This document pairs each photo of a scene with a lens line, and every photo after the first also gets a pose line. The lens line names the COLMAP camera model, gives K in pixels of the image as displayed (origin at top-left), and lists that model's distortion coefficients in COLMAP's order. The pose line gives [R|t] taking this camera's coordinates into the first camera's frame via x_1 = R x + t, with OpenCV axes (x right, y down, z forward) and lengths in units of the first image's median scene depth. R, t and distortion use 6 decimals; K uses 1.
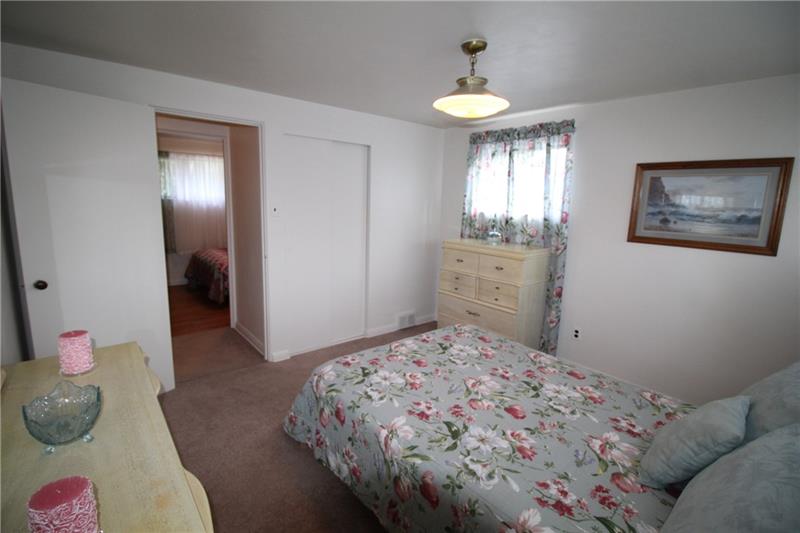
lens RADIAL K [[370.9, 0, 395.5], [0, 370.9, 262.2], [0, 0, 1]] dist [-0.025363, -0.000153]
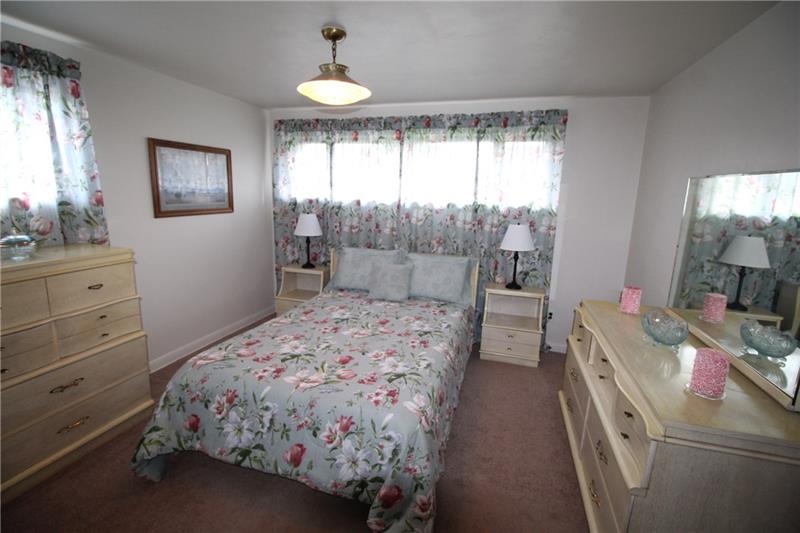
lens RADIAL K [[370.9, 0, 395.5], [0, 370.9, 262.2], [0, 0, 1]] dist [-0.025363, -0.000153]
pose [[-0.552534, -0.204896, 0.807913, -0.777533], [0.093083, 0.948080, 0.304104, -0.260050], [-0.828276, 0.243231, -0.504774, 1.414793]]
